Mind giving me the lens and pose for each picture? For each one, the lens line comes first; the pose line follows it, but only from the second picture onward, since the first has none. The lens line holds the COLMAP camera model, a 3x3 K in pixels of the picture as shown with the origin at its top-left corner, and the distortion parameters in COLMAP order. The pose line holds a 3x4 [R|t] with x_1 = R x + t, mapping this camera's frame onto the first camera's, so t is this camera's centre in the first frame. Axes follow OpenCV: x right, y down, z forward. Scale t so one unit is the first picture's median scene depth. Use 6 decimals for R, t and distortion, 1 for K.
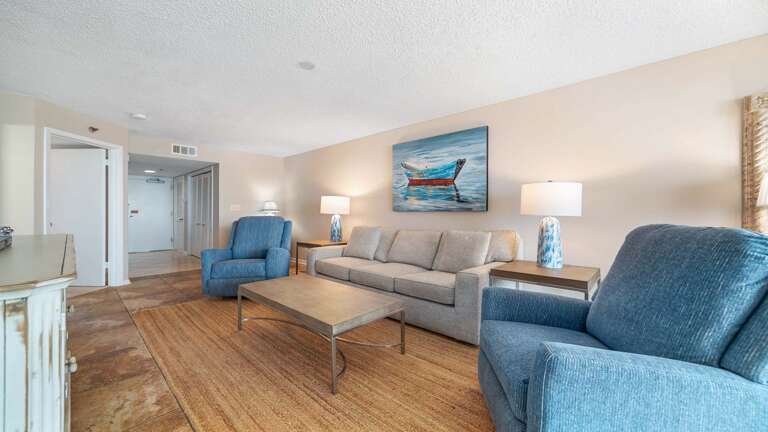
lens RADIAL K [[290.9, 0, 391.0], [0, 290.9, 215.8], [0, 0, 1]] dist [0.001681, 0.001971]
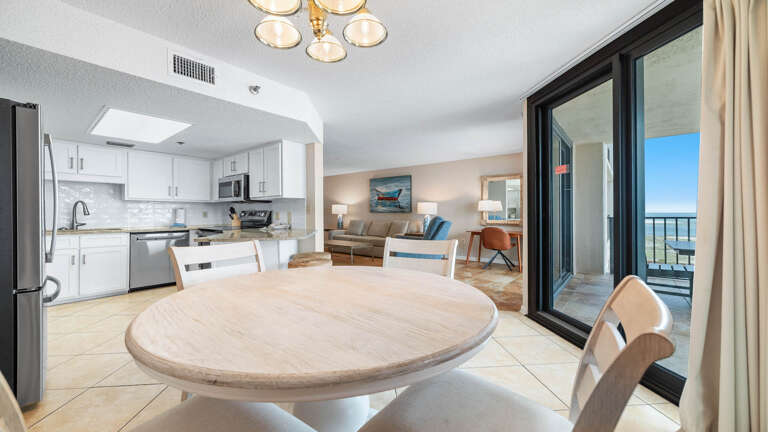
lens RADIAL K [[290.9, 0, 387.5], [0, 290.9, 212.6], [0, 0, 1]] dist [0.001681, 0.001971]
pose [[0.998556, -0.003442, 0.053605, 0.021292], [0.004186, 0.999896, -0.013768, 0.014728], [-0.053552, 0.013973, 0.998467, -1.100392]]
